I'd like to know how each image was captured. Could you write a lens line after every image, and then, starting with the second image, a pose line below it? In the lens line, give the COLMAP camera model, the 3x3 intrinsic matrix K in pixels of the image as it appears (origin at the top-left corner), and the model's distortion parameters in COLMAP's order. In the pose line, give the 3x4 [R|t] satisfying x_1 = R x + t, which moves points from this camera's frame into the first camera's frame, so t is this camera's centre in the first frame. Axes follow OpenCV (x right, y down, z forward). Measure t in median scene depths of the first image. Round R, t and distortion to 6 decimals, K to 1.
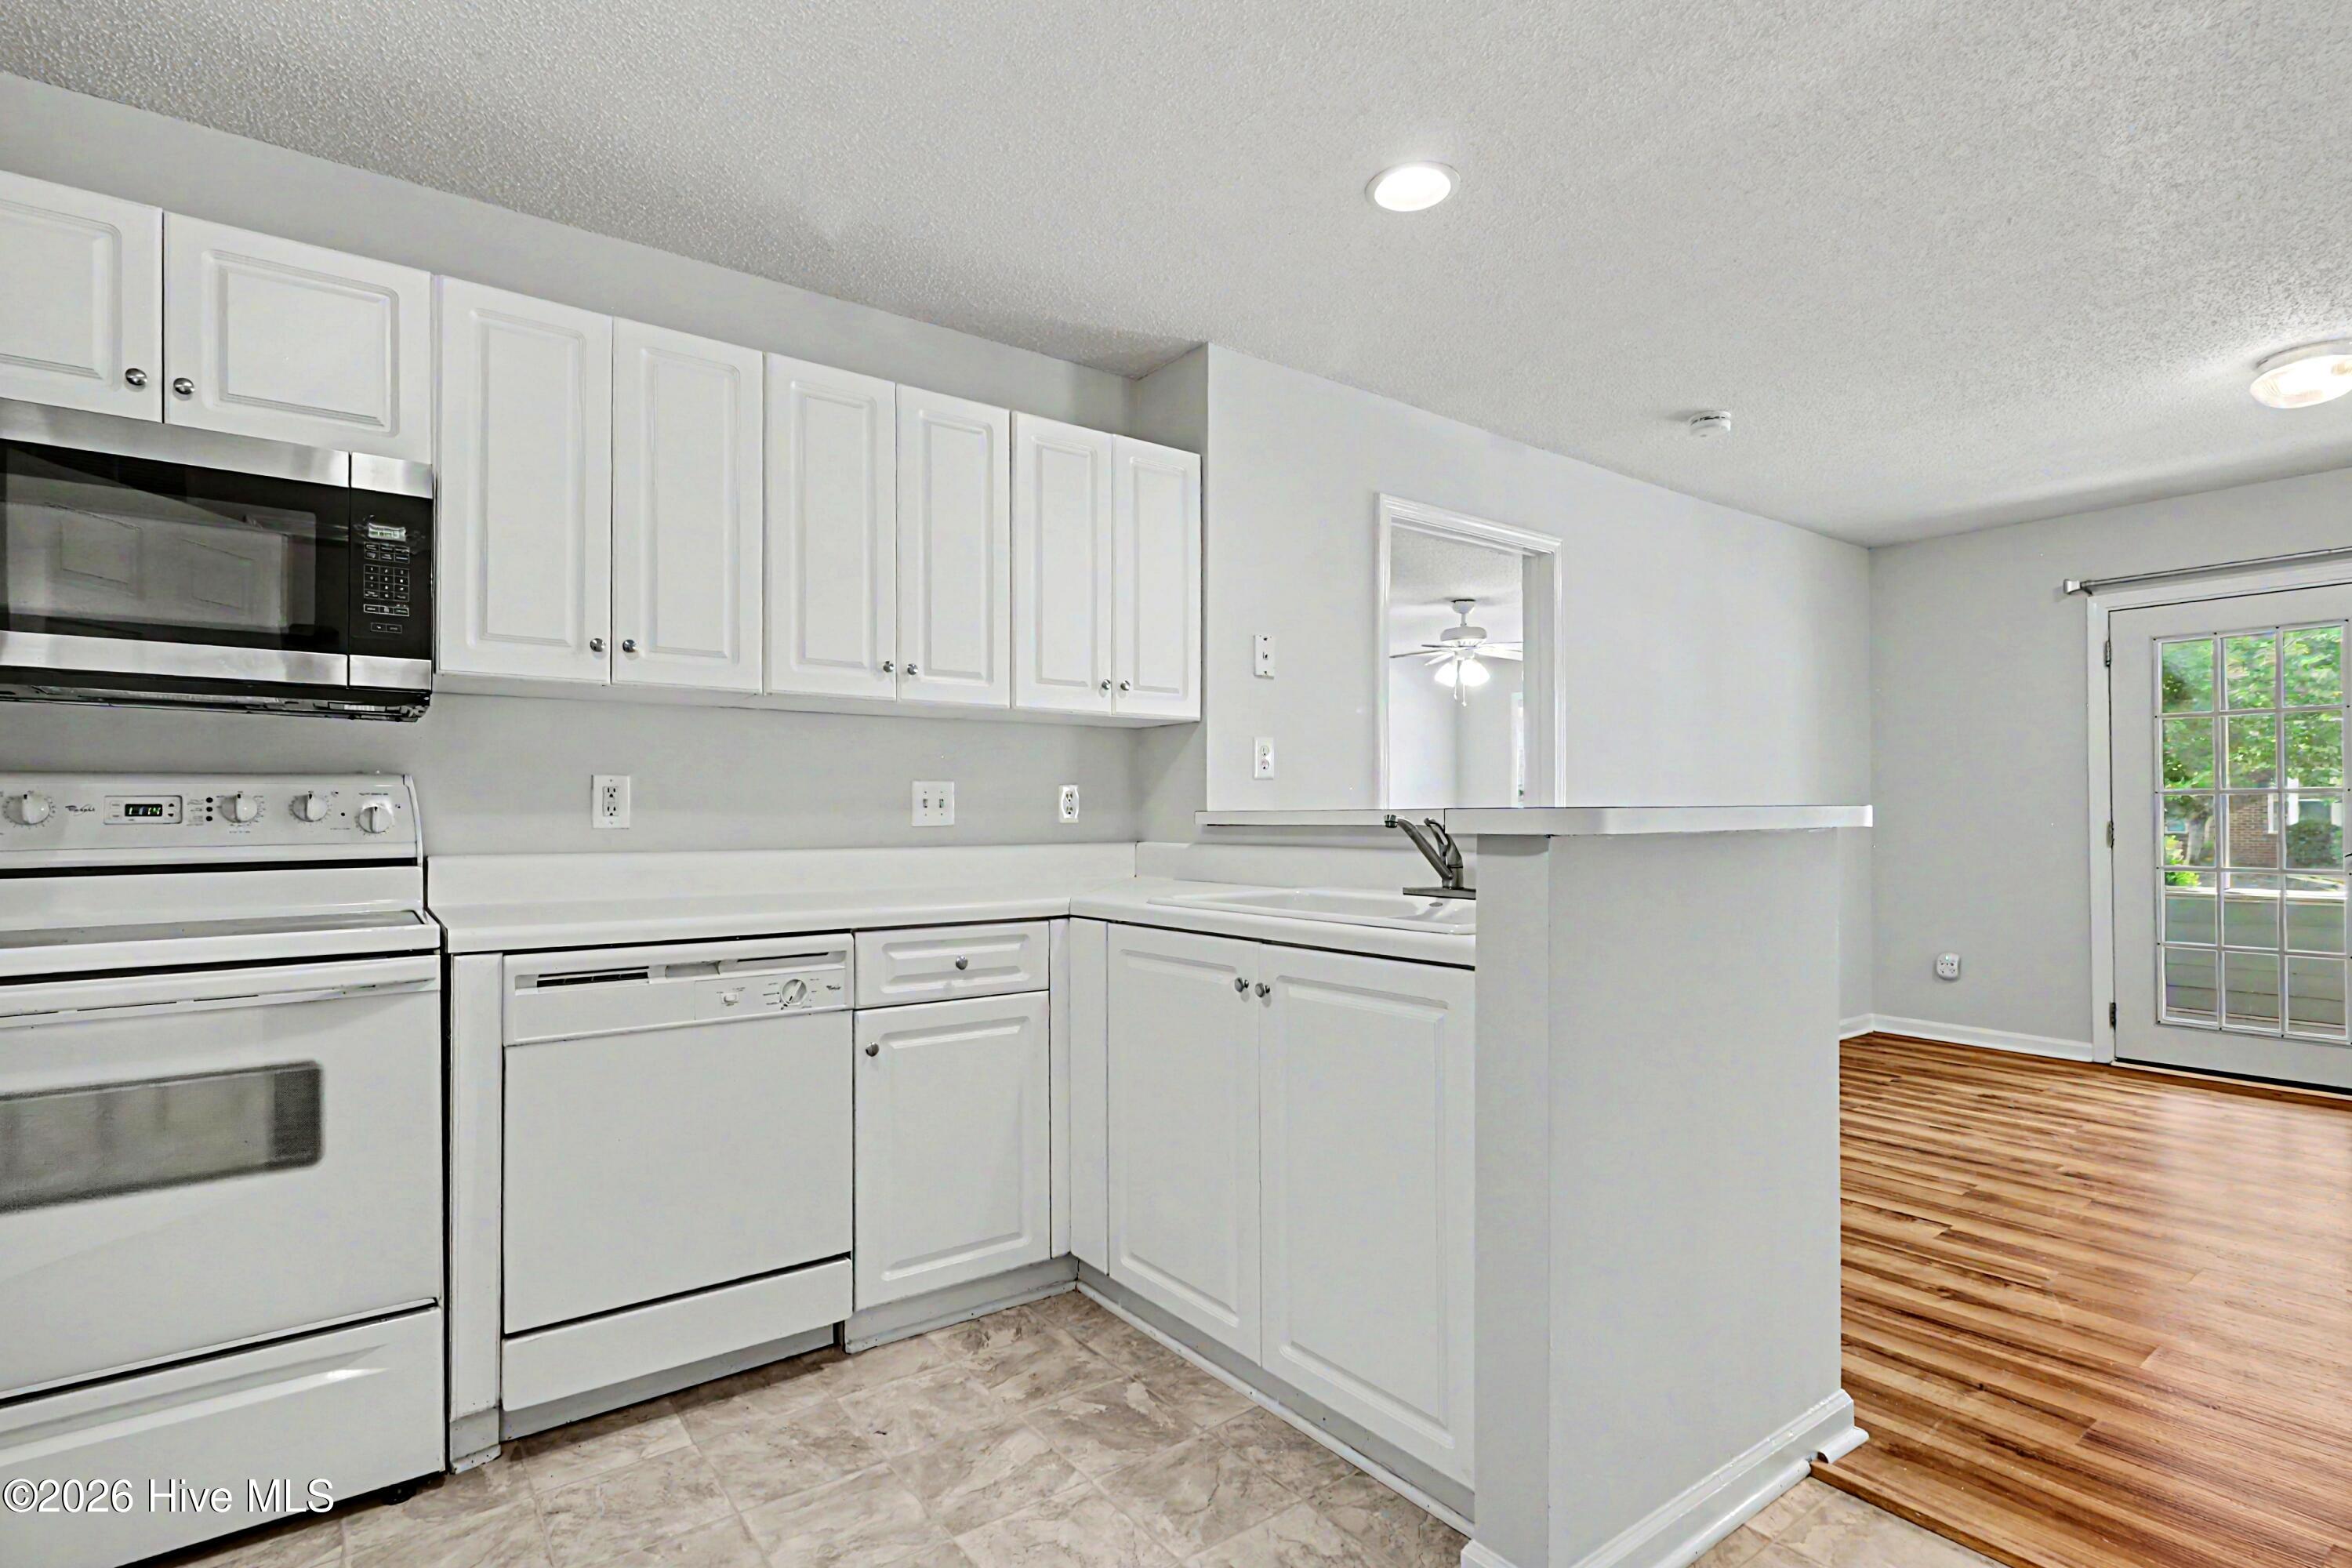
lens RADIAL K [[1118.4, 0, 1159.8], [0, 1118.4, 805.5], [0, 0, 1]] dist [0.003255, -0.001196]
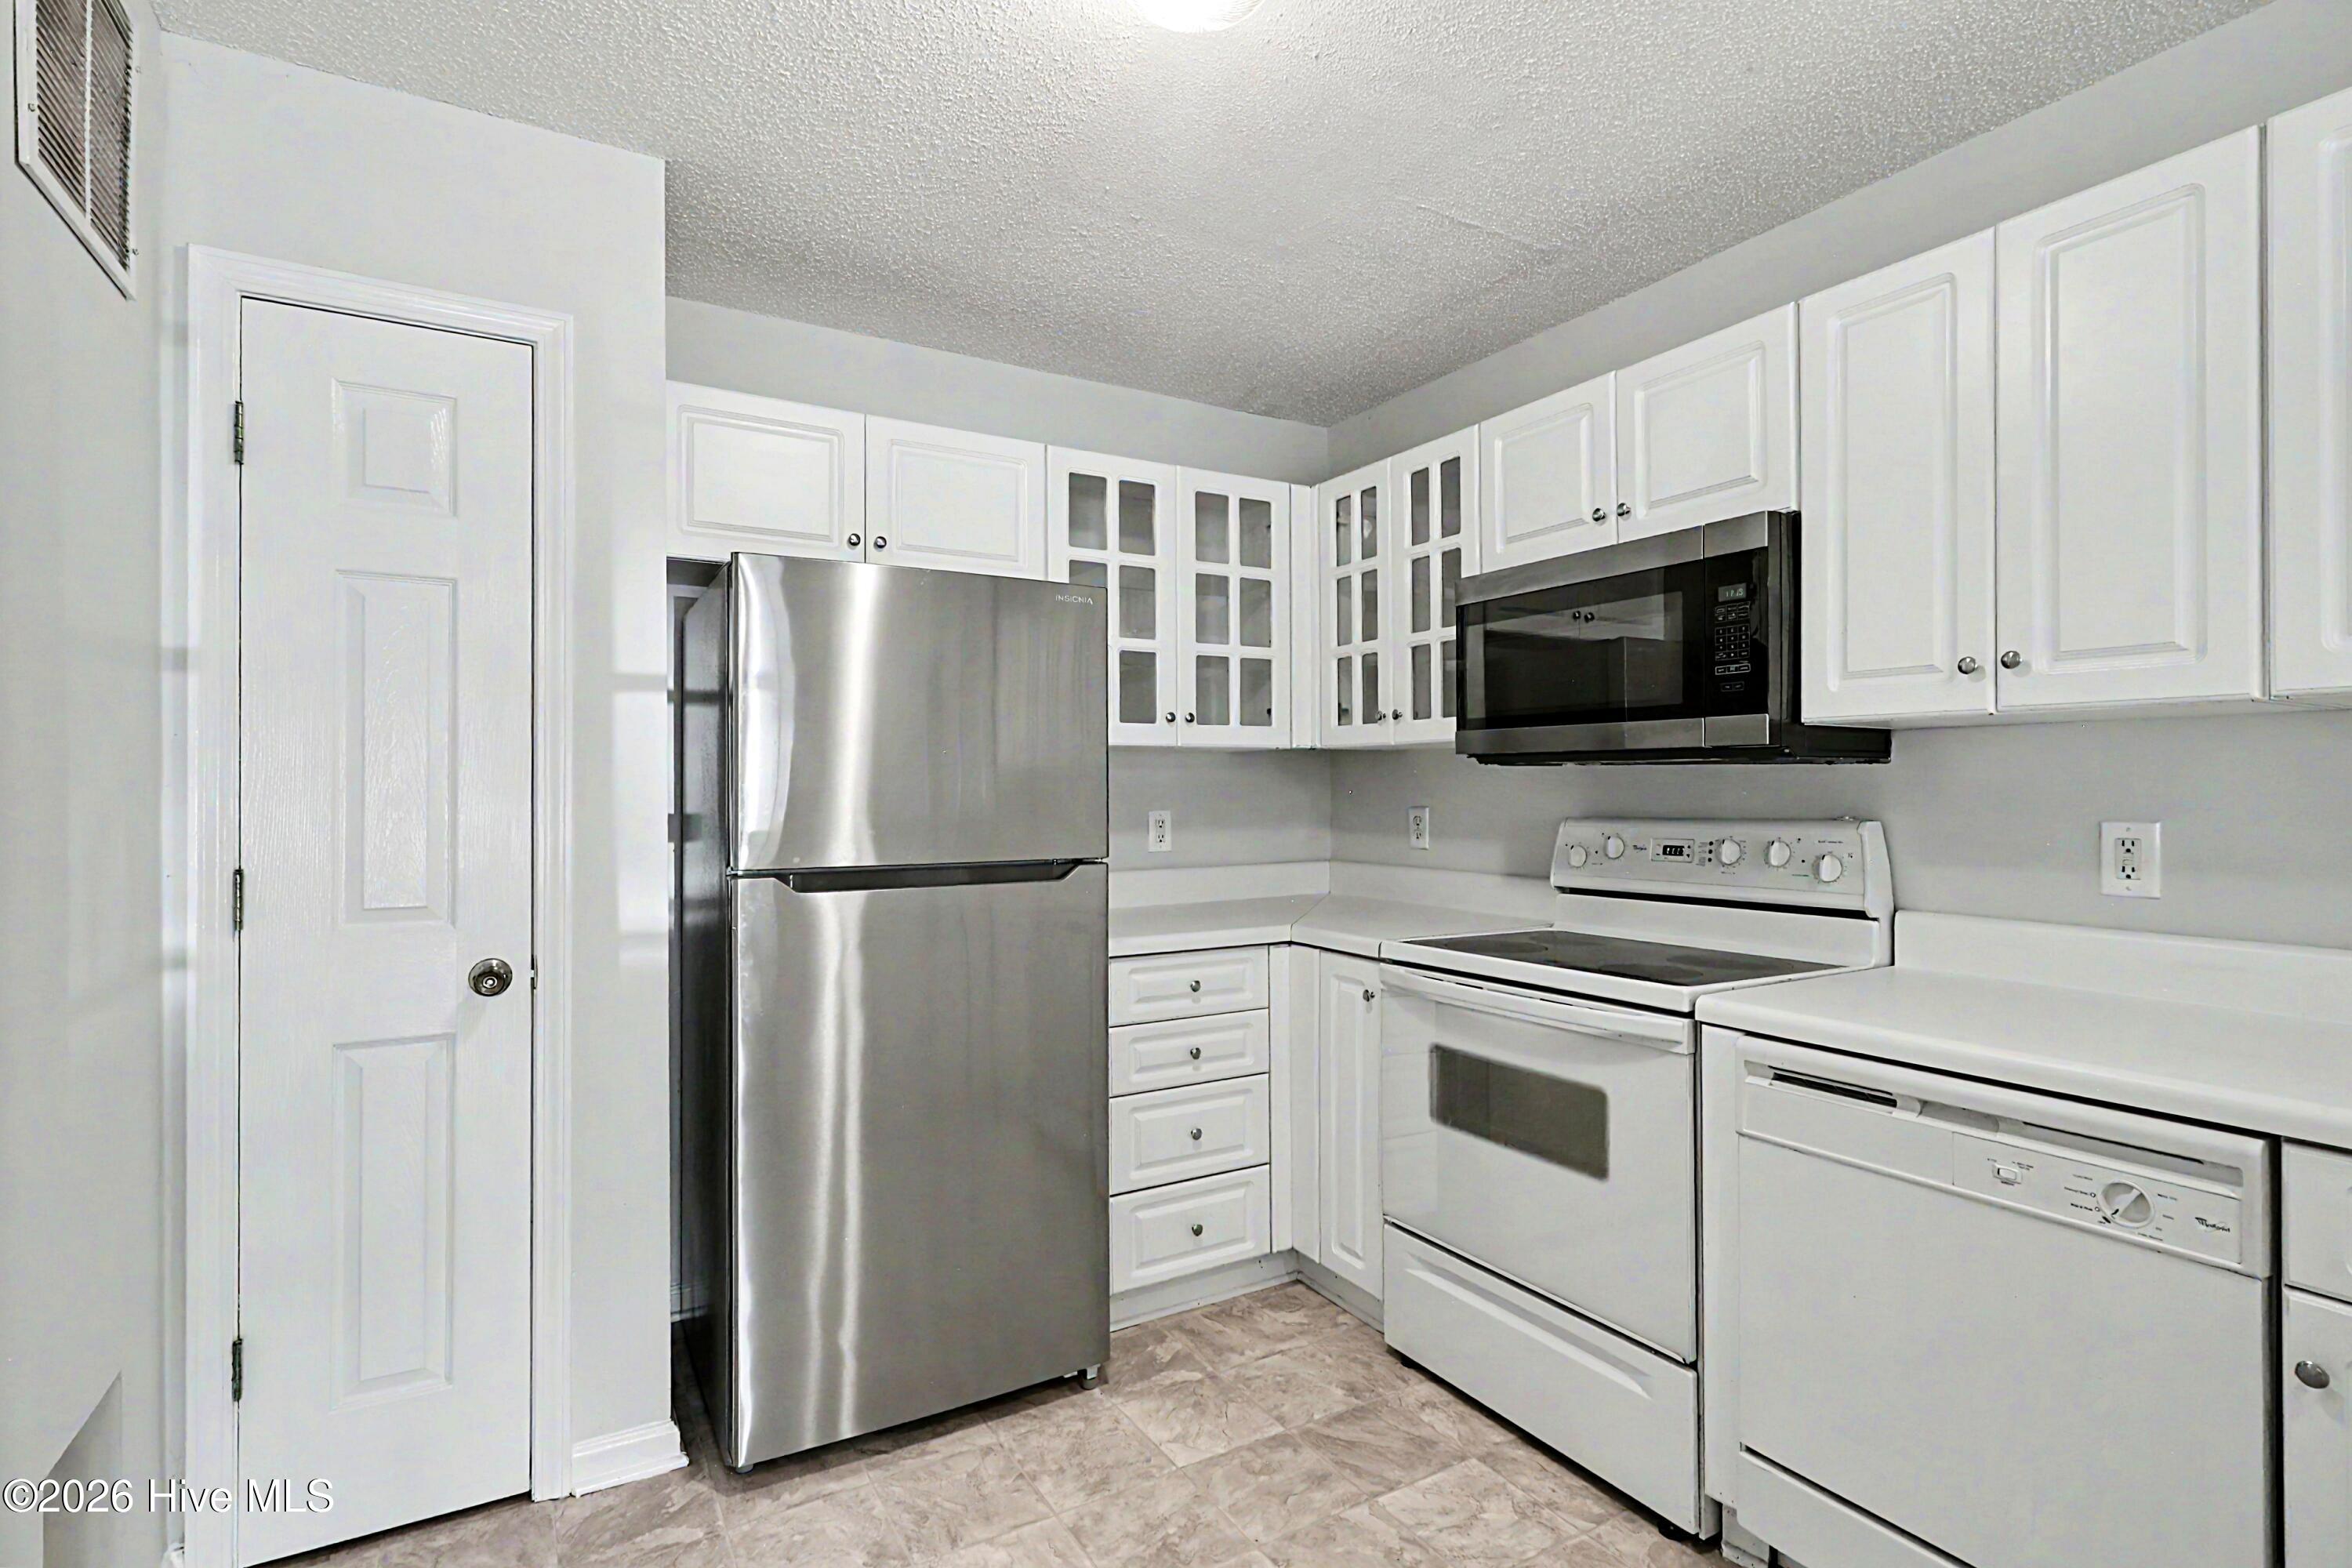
lens RADIAL K [[1109.1, 0, 1156.2], [0, 1109.1, 781.2], [0, 0, 1]] dist [0.002072, 0.000169]
pose [[-0.105435, -0.002249, -0.994424, 0.322564], [0.015029, 0.999880, -0.003855, -0.068164], [0.994313, -0.015351, -0.105388, 0.518313]]
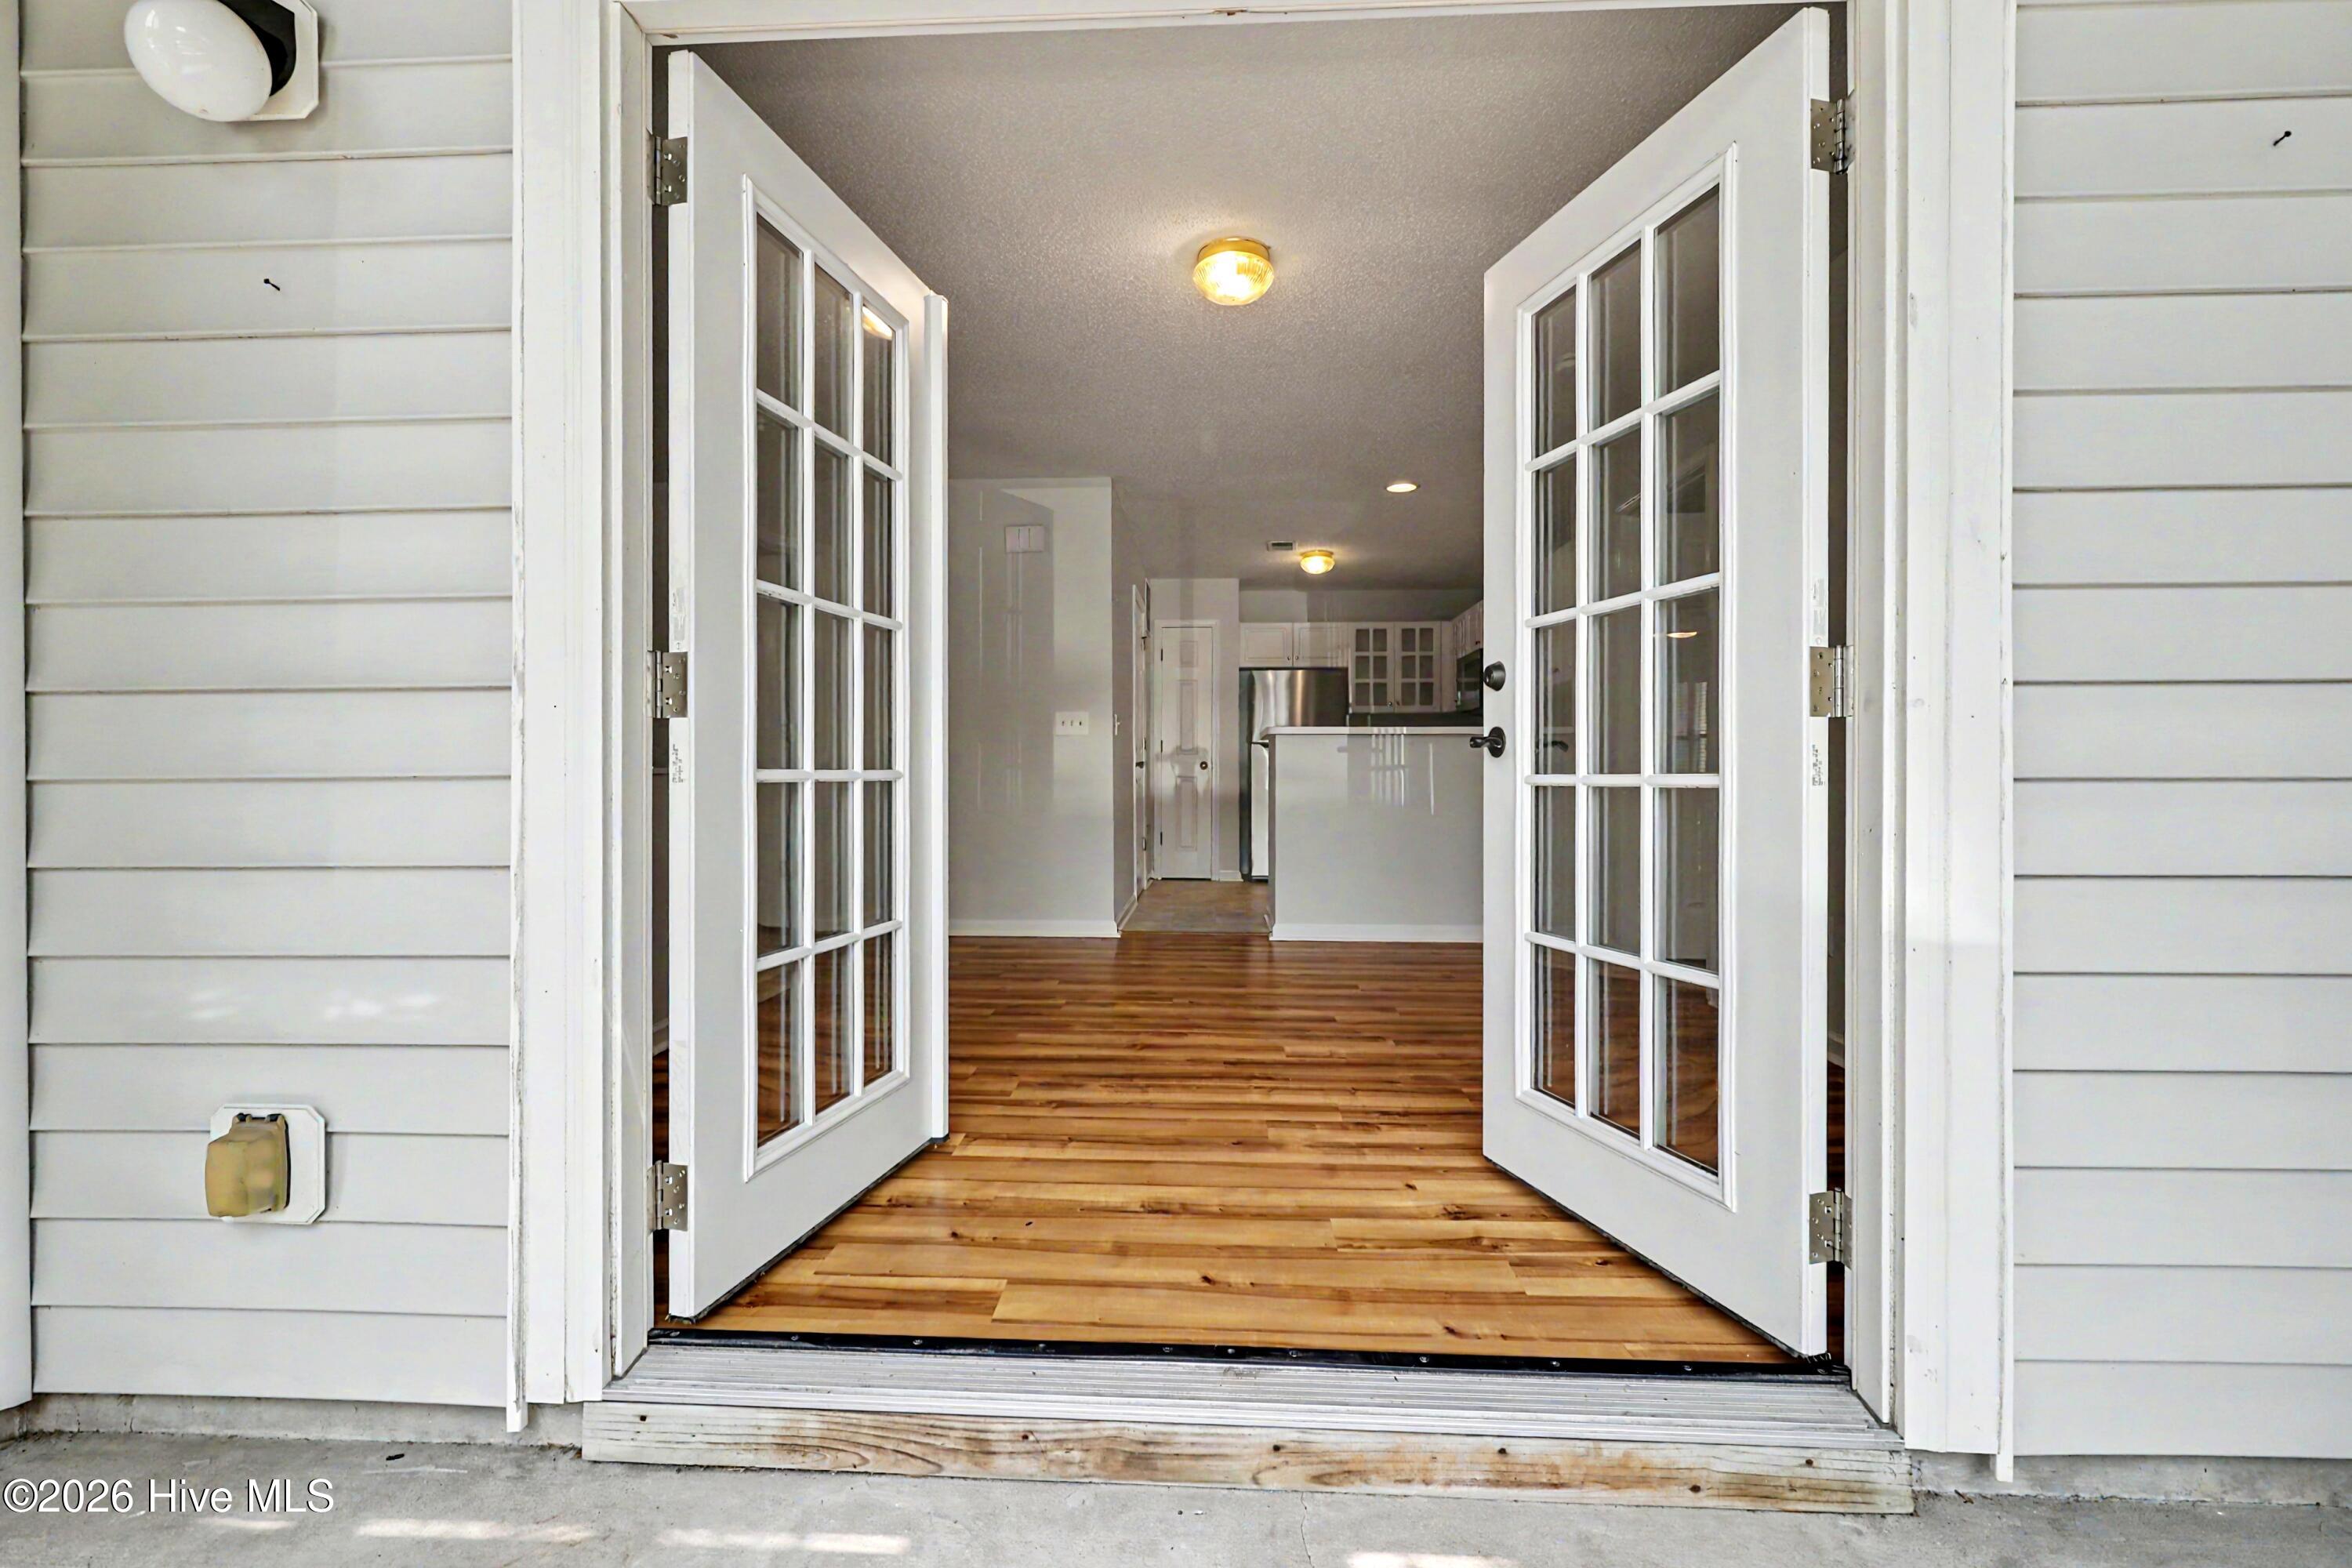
lens RADIAL K [[1098.5, 0, 1155.7], [0, 1098.5, 769.9], [0, 0, 1]] dist [0.001589, 0.000590]
pose [[-0.636772, 0.002590, -0.771047, 2.698260], [0.010951, 0.999924, -0.005686, 0.109935], [0.770974, -0.012065, -0.636752, 2.308334]]
